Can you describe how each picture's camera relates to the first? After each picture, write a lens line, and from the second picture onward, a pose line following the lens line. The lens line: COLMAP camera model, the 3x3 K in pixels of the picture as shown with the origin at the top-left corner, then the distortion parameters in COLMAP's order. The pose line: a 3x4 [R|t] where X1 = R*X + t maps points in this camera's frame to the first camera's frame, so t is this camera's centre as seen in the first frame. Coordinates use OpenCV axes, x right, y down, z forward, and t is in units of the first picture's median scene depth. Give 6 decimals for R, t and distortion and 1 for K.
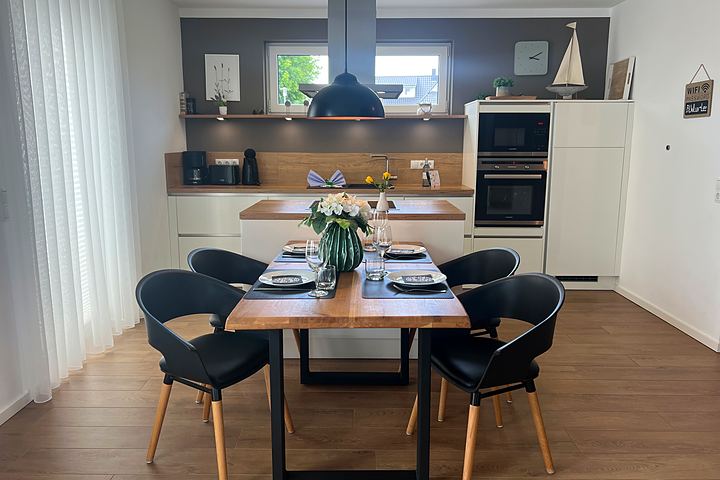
lens RADIAL K [[565.5, 0, 357.0], [0, 565.5, 236.9], [0, 0, 1]] dist [0.033790, -0.011762]
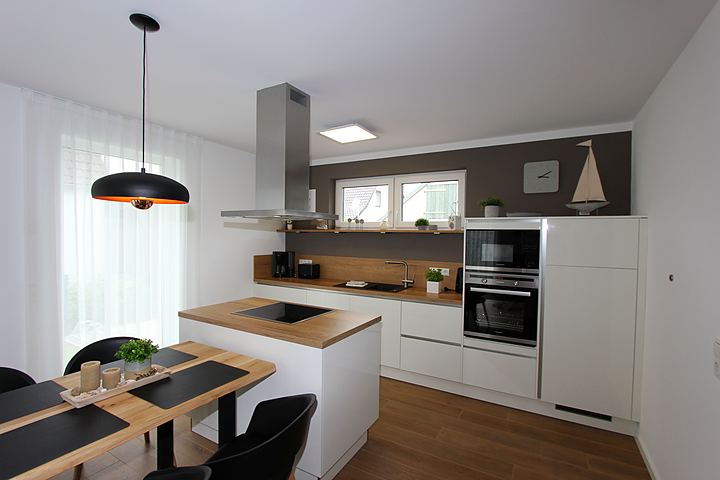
lens RADIAL K [[340.7, 0, 365.1], [0, 340.7, 246.1], [0, 0, 1]] dist [0.002452, 0.000411]
pose [[0.880406, 0.025672, -0.473526, 0.335659], [-0.093847, 0.988217, -0.120910, -0.087891], [0.464843, 0.150888, 0.872441, 0.338264]]
